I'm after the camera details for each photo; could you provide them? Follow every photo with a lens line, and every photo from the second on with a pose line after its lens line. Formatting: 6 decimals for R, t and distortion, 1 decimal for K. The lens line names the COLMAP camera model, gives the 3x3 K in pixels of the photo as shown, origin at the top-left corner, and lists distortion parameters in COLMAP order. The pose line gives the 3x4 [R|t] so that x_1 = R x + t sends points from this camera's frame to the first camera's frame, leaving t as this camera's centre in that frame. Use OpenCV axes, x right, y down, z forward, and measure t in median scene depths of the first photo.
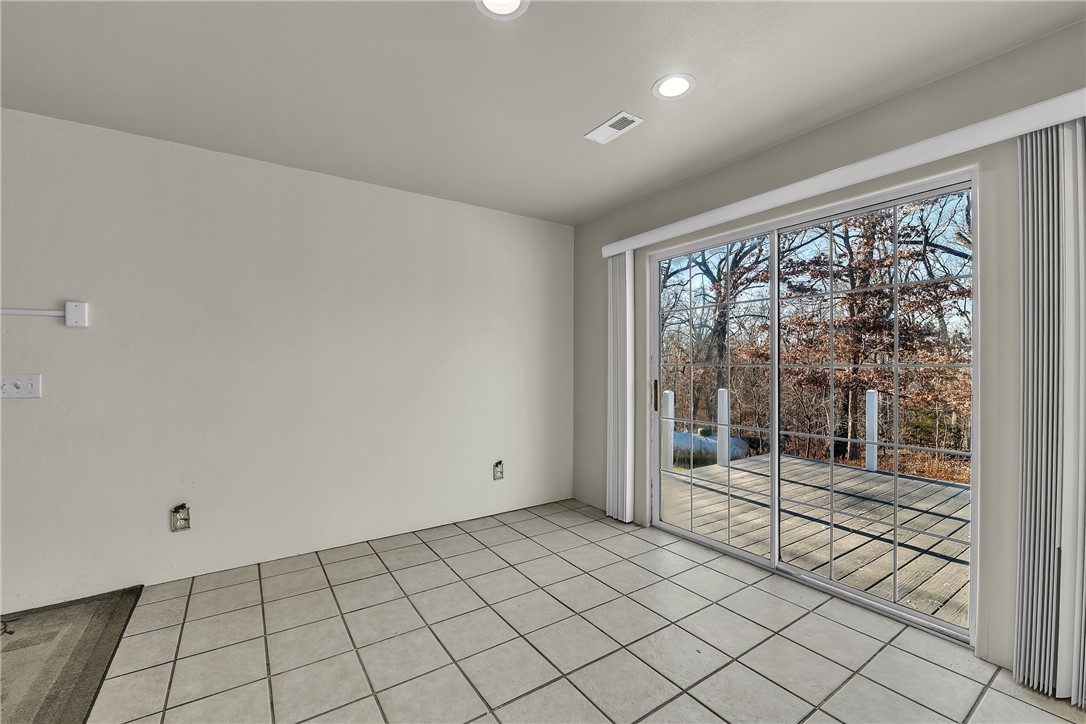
lens RADIAL K [[451.8, 0, 543.0], [0, 451.8, 362.0], [0, 0, 1]] dist [-0.014601, 0.000175]
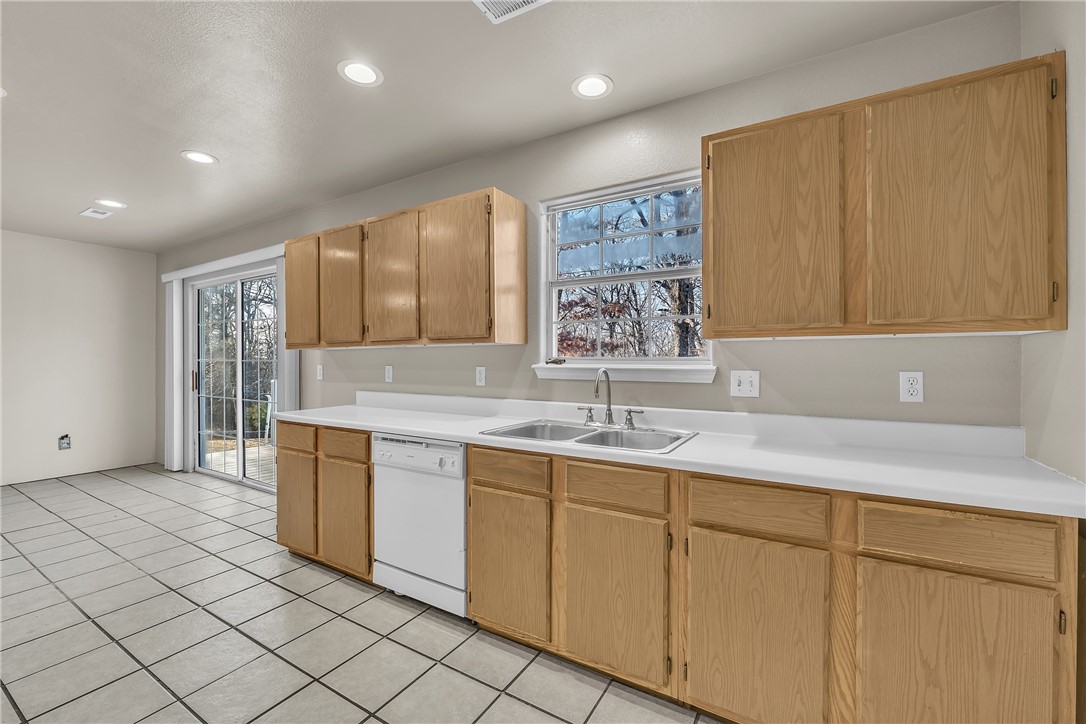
lens RADIAL K [[451.8, 0, 543.0], [0, 451.8, 362.0], [0, 0, 1]] dist [-0.014601, 0.000175]
pose [[0.902197, 0.002704, 0.431316, 0.618564], [-0.005748, 0.999967, 0.005756, -0.003467], [-0.431286, -0.007672, 0.902182, -0.762484]]
